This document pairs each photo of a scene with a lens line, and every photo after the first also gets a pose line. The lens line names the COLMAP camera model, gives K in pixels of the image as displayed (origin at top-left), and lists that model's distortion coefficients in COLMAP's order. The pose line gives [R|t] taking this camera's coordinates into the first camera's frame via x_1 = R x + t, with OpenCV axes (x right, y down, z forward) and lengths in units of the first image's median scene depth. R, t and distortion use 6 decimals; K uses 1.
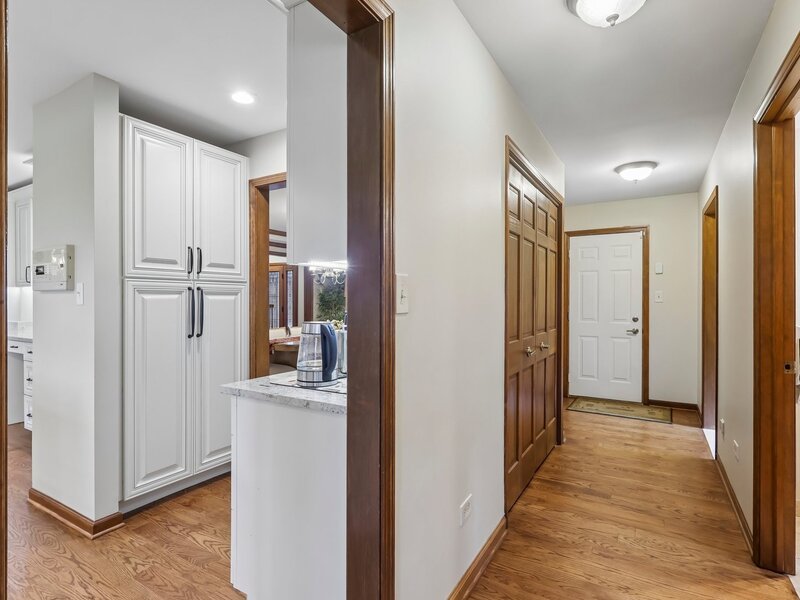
lens RADIAL K [[422.0, 0, 403.3], [0, 422.0, 304.2], [0, 0, 1]] dist [-0.002764, 0.002974]
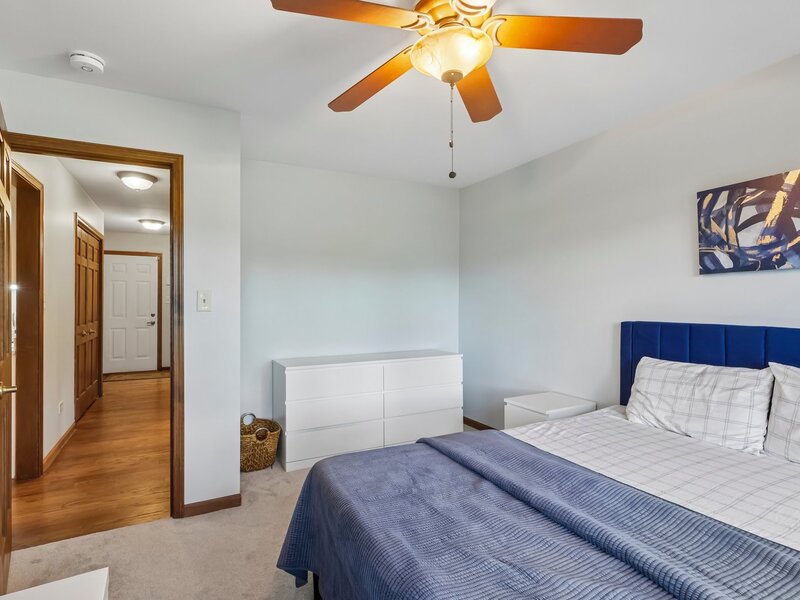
lens RADIAL K [[422.0, 0, 399.4], [0, 422.0, 302.5], [0, 0, 1]] dist [-0.002764, 0.002974]
pose [[0.523895, 0.002559, 0.851779, -0.406651], [0.001264, 0.999992, -0.003782, -0.002029], [-0.851782, 0.003058, 0.523887, -0.806707]]
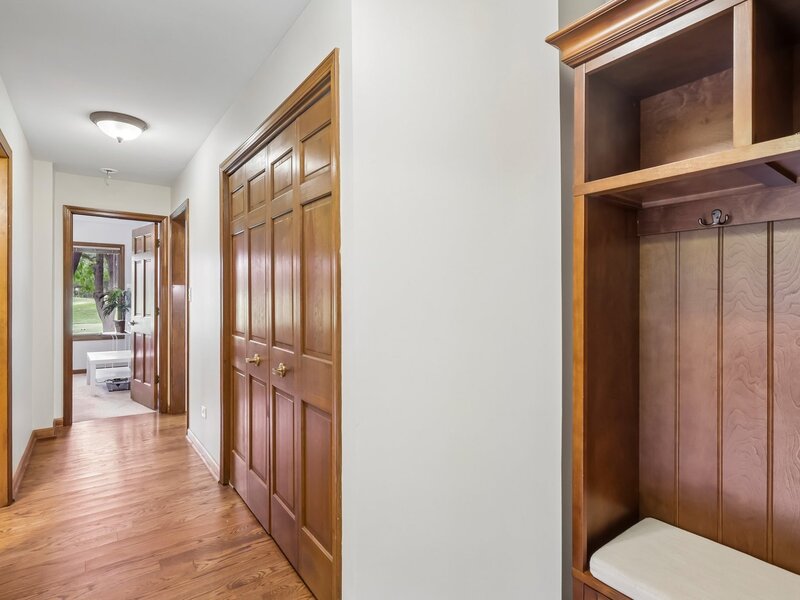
lens RADIAL K [[422.0, 0, 400.2], [0, 422.0, 299.2], [0, 0, 1]] dist [-0.002764, 0.002974]
pose [[-0.386480, 0.002424, -0.922295, 0.831256], [-0.004785, 0.999978, 0.004633, -0.015062], [0.922285, 0.006203, -0.386460, 1.374119]]
